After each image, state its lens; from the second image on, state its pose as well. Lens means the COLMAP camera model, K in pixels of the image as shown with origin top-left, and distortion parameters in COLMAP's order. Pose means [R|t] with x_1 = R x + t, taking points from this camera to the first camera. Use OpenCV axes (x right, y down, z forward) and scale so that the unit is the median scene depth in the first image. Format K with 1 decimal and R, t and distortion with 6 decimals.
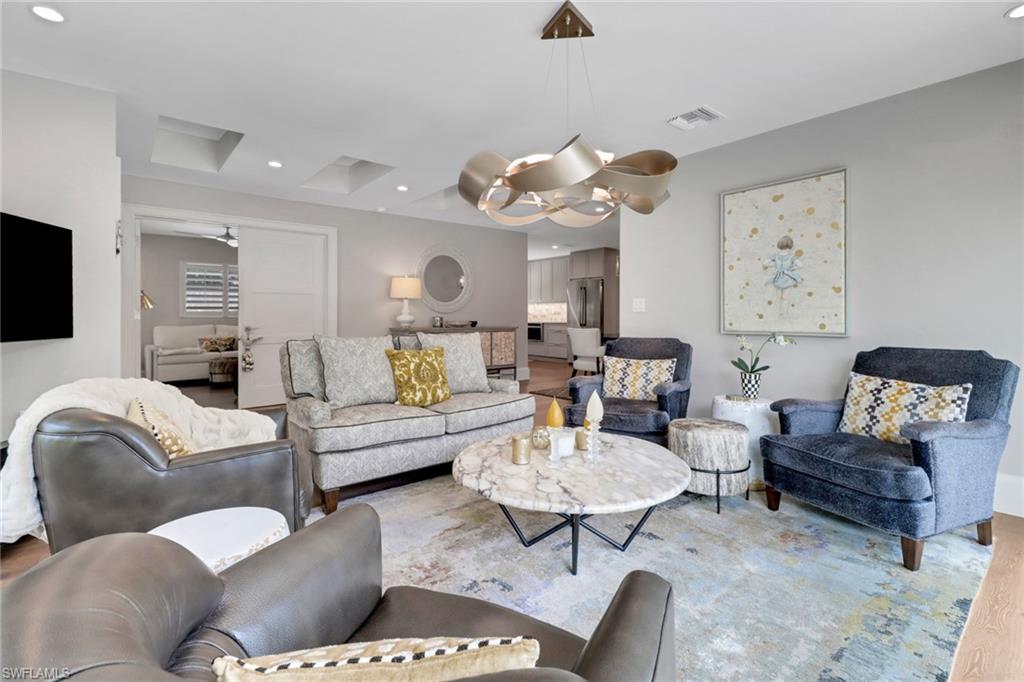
lens RADIAL K [[481.0, 0, 511.8], [0, 481.0, 319.6], [0, 0, 1]] dist [0.023353, -0.016086]
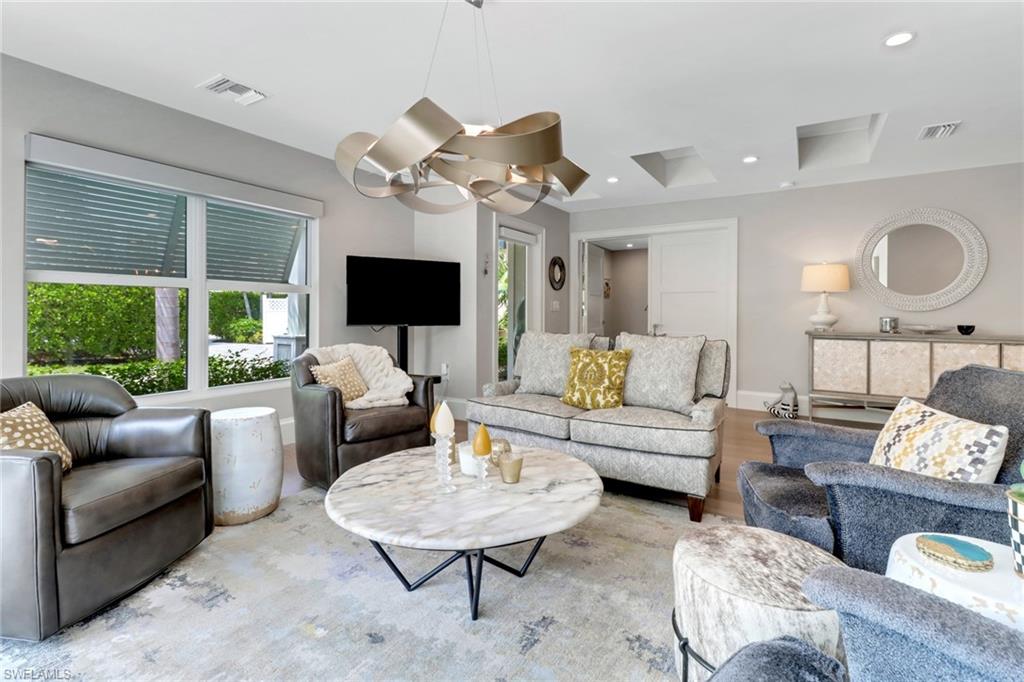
lens RADIAL K [[481.0, 0, 511.8], [0, 481.0, 319.6], [0, 0, 1]] dist [0.023353, -0.016086]
pose [[0.301219, 0.015564, -0.953428, 0.328035], [-0.015154, 0.999819, 0.011534, -0.002526], [0.953435, 0.010974, 0.301400, 0.275910]]
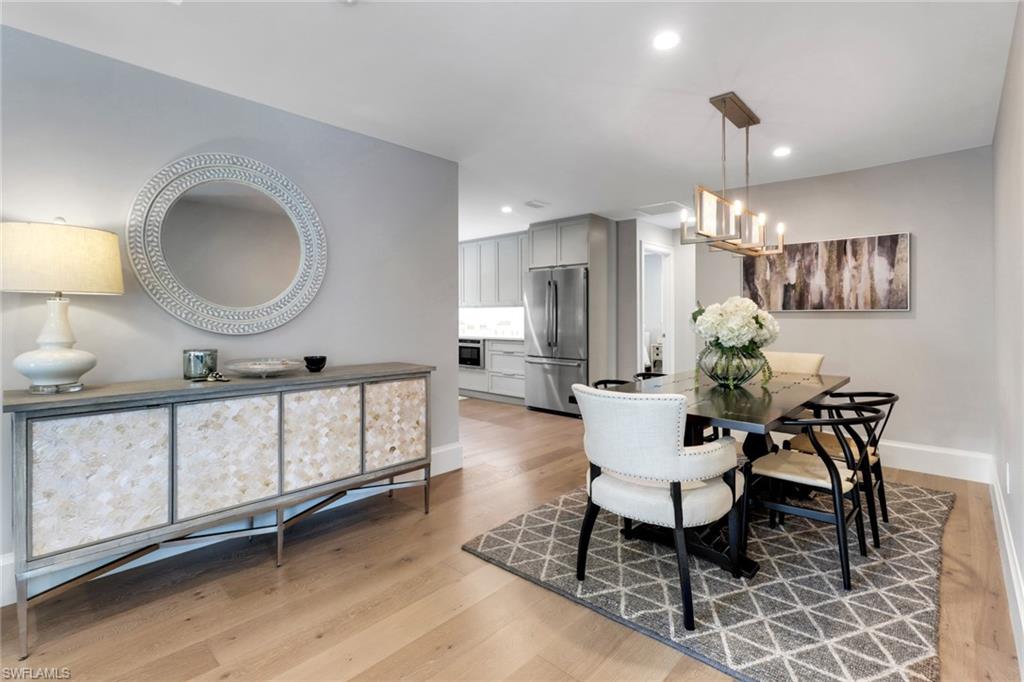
lens RADIAL K [[478.4, 0, 507.0], [0, 478.4, 310.6], [0, 0, 1]] dist [0.019830, -0.014781]
pose [[0.991275, 0.005407, 0.131697, 0.021032], [-0.002936, 0.999816, -0.018953, -0.026968], [-0.131775, 0.018401, 0.991109, 0.603147]]
